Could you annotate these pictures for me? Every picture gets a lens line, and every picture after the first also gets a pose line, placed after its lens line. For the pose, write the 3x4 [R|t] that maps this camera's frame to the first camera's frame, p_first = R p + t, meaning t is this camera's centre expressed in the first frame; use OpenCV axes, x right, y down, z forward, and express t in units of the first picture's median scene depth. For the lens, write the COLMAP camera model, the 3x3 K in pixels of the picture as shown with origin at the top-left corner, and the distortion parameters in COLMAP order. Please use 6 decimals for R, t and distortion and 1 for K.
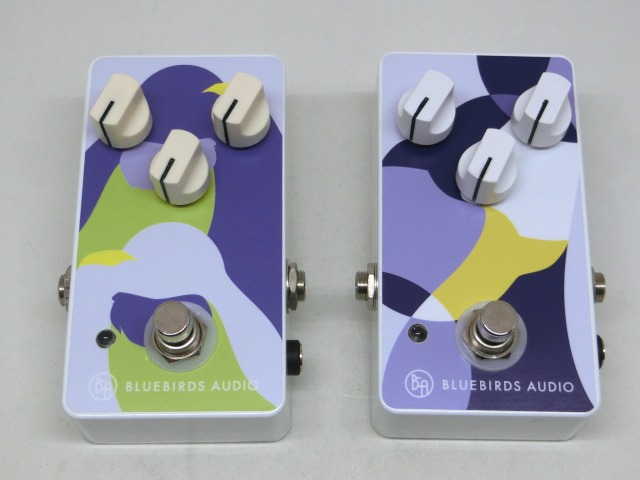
lens RADIAL K [[1079.1, 0, 321.5], [0, 1079.1, 243.8], [0, 0, 1]] dist [-0.068419, 0.000000]
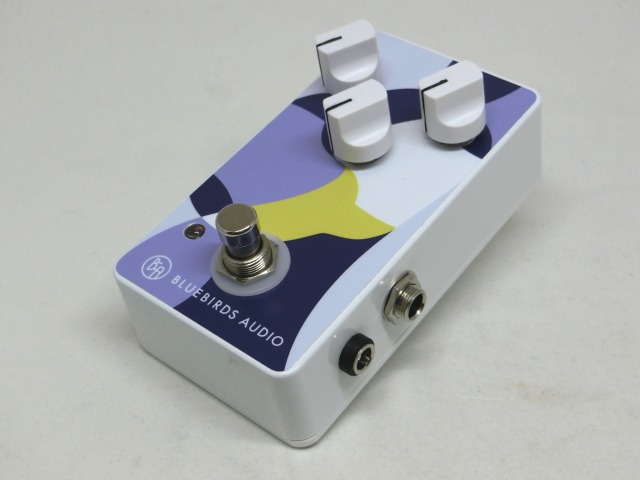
lens RADIAL K [[1079.1, 0, 322.2], [0, 1079.1, 243.3], [0, 0, 1]] dist [-0.068419, 0.000000]
pose [[0.783432, 0.392001, -0.482255, 0.616501], [-0.515100, 0.843731, -0.150963, 0.172159], [0.347716, 0.366678, 0.862926, 0.234396]]
